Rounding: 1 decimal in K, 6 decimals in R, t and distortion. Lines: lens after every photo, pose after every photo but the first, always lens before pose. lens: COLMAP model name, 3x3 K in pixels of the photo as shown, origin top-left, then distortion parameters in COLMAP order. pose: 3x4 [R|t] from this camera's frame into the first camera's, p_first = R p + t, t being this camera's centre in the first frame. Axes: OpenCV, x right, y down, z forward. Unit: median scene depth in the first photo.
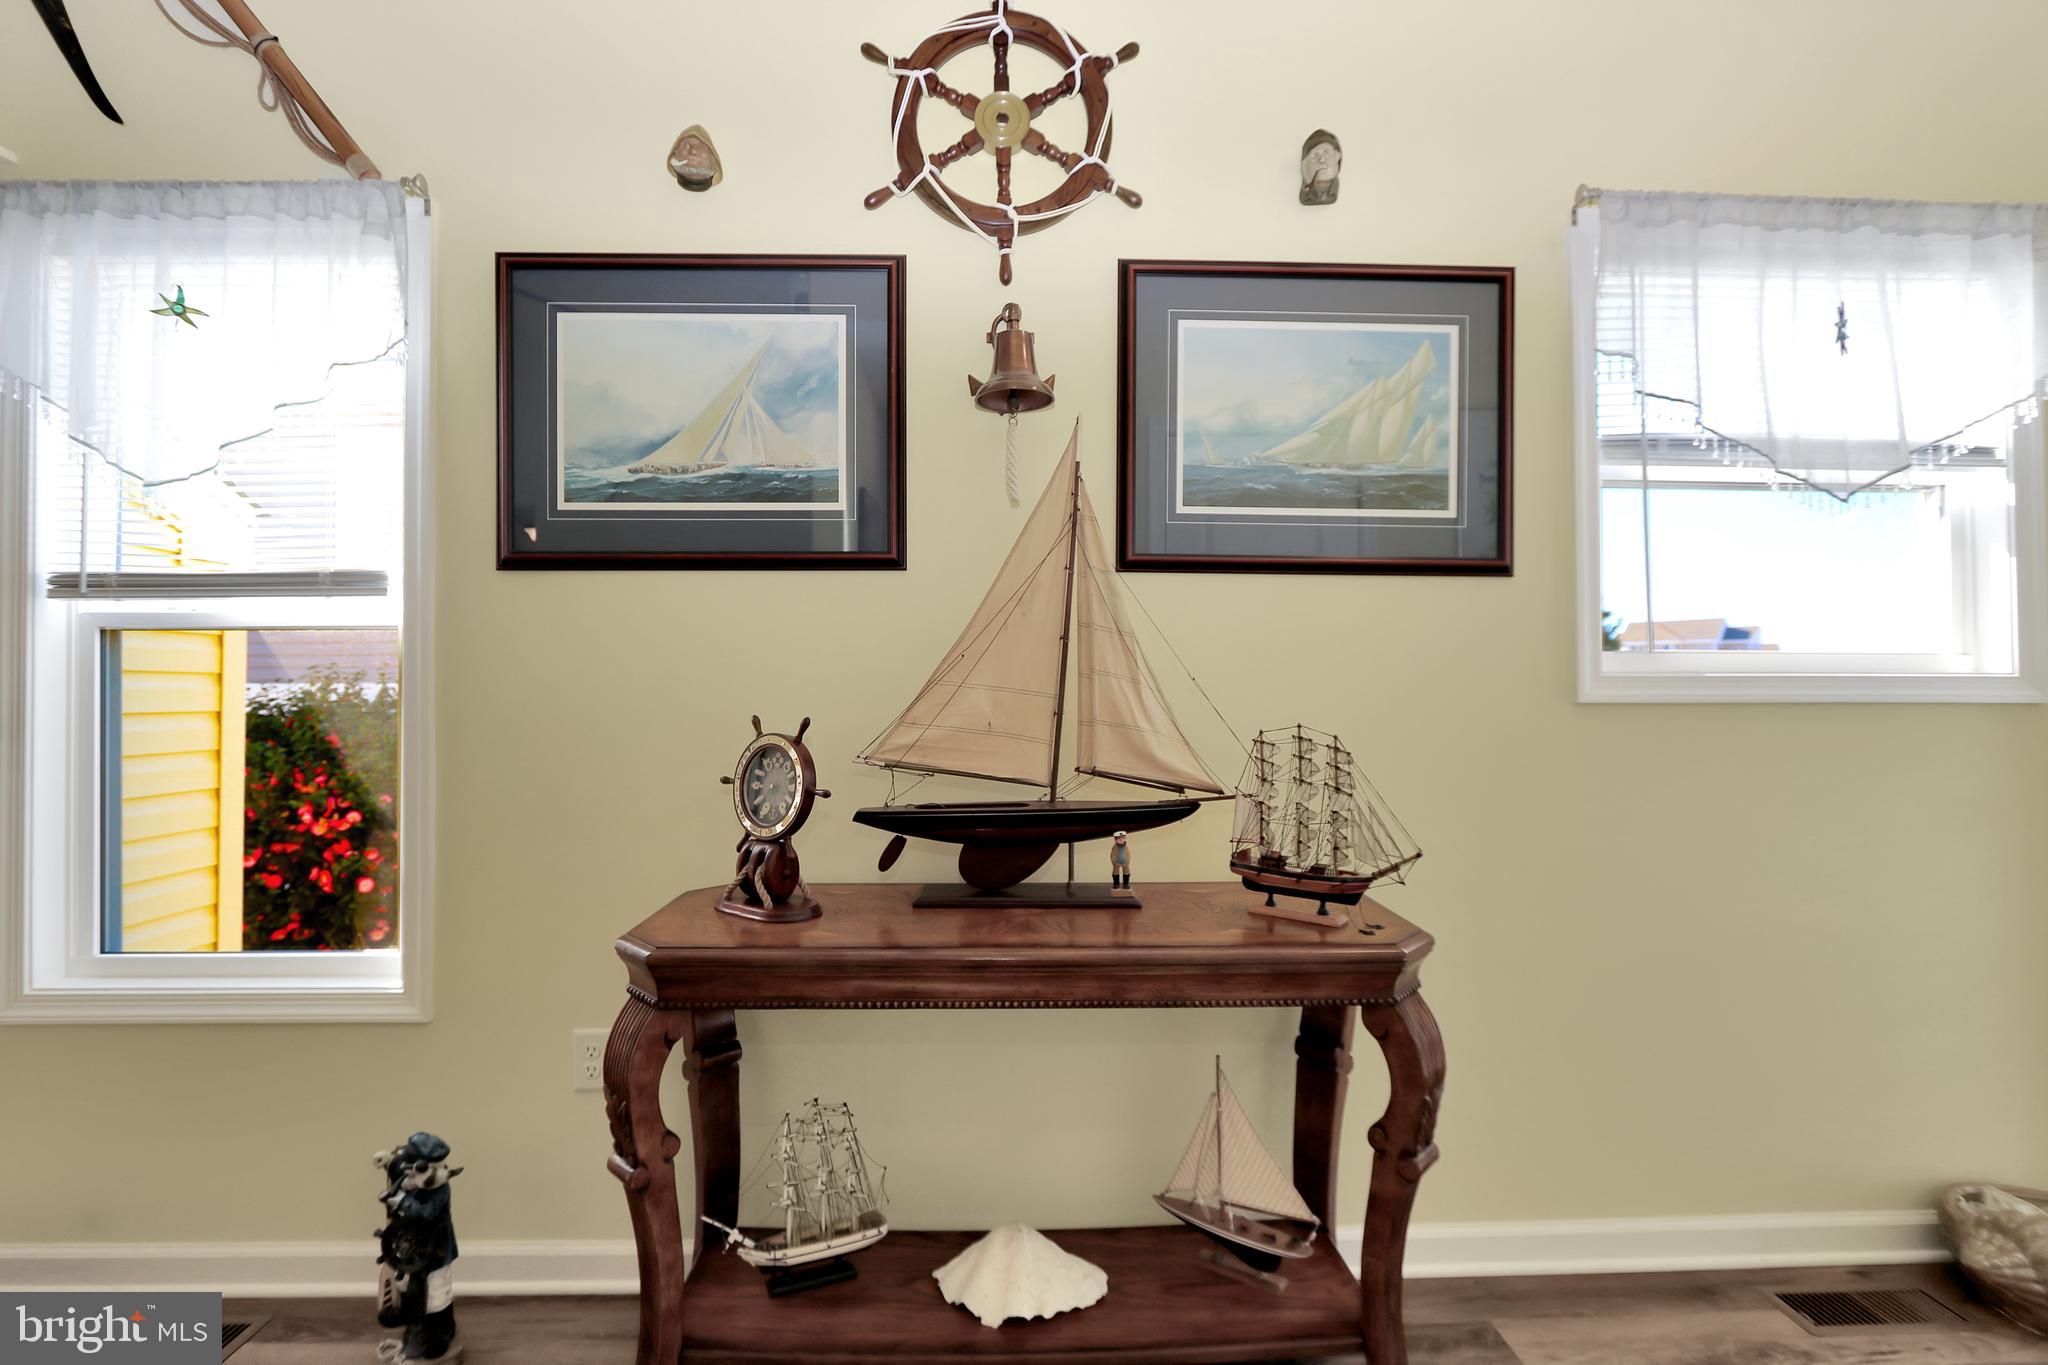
lens RADIAL K [[959.8, 0, 1007.8], [0, 959.8, 683.3], [0, 0, 1]] dist [-0.020563, 0.003359]
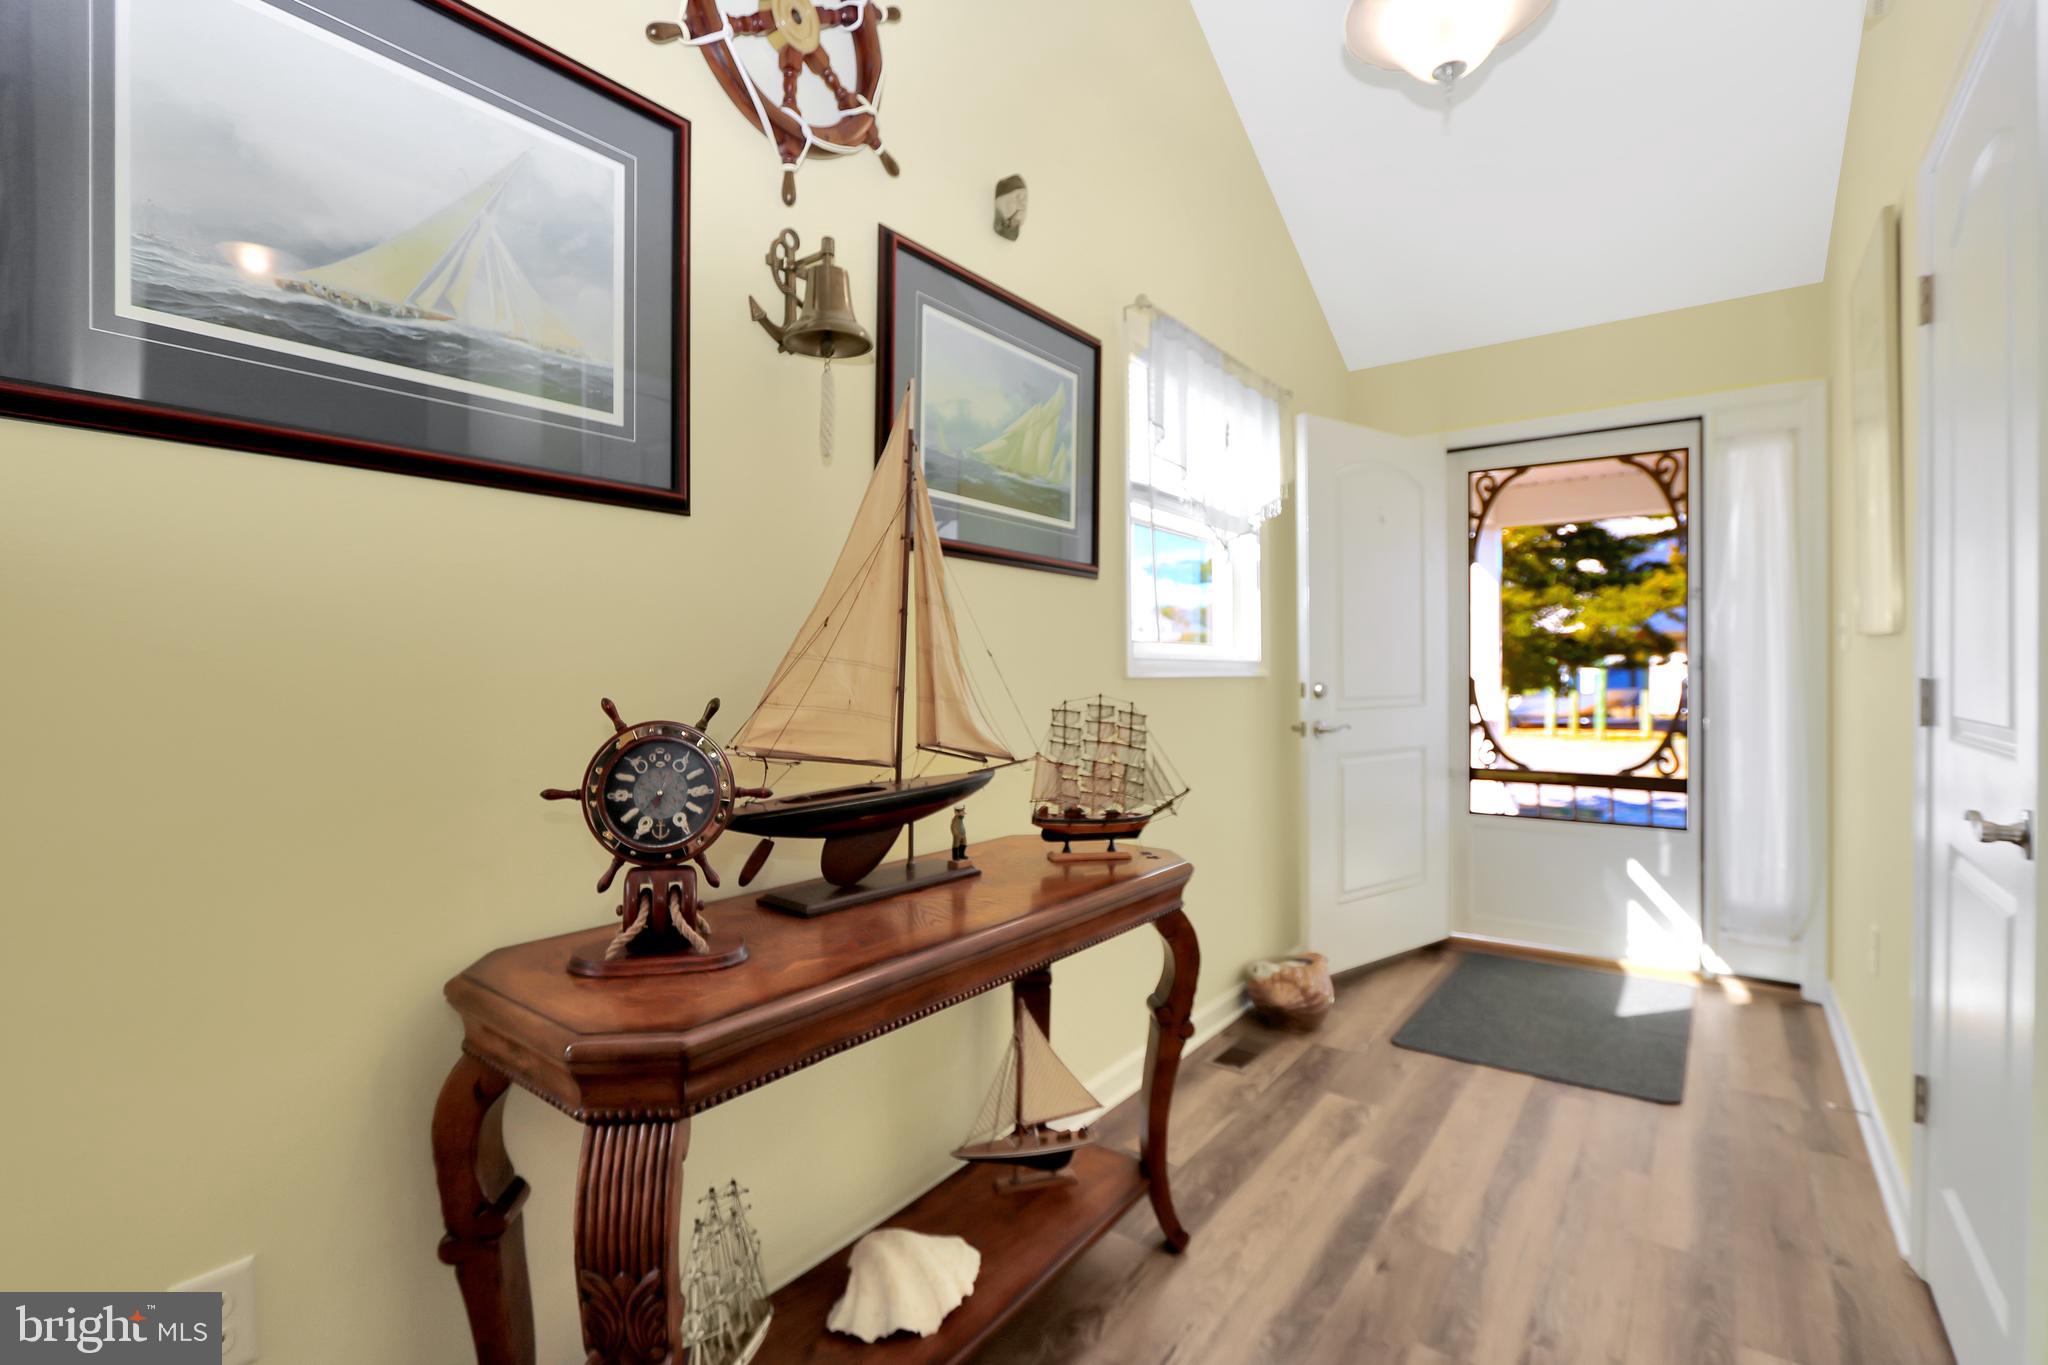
lens RADIAL K [[959.8, 0, 1032.7], [0, 959.8, 682.6], [0, 0, 1]] dist [-0.020563, 0.003359]
pose [[0.605500, -0.009178, 0.795792, -0.571647], [-0.005220, 0.999866, 0.015504, 0.008302], [-0.795828, -0.013542, 0.605371, 0.283273]]
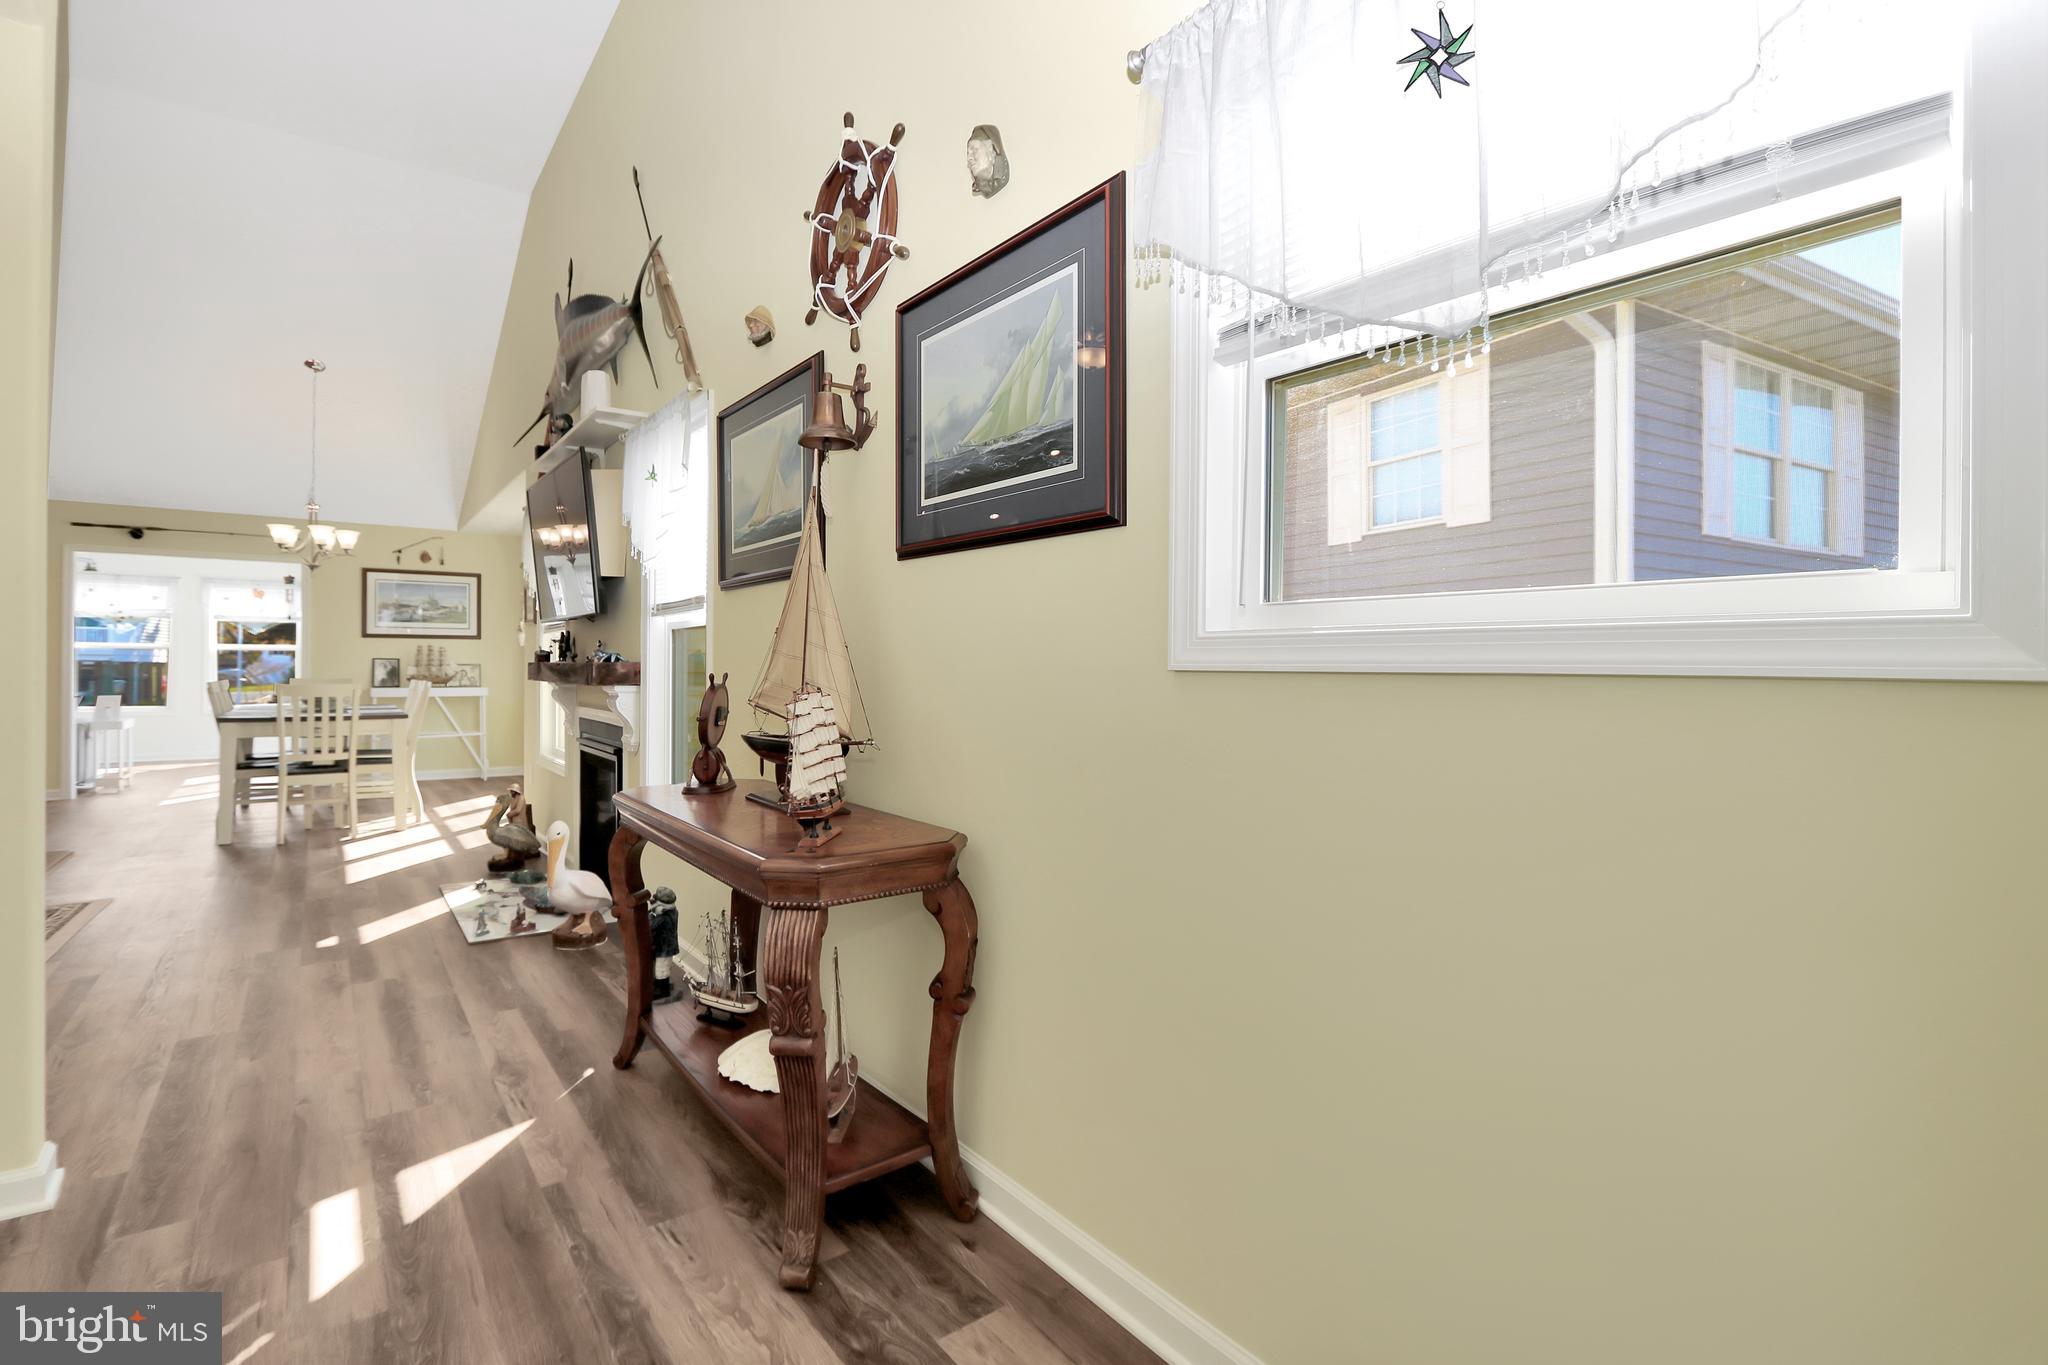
lens RADIAL K [[959.8, 0, 997.0], [0, 959.8, 659.2], [0, 0, 1]] dist [-0.020563, 0.003359]
pose [[0.560808, -0.001918, -0.827944, 1.211536], [0.007733, 0.999966, 0.002921, 0.007834], [0.827910, -0.008041, 0.560803, 0.415148]]
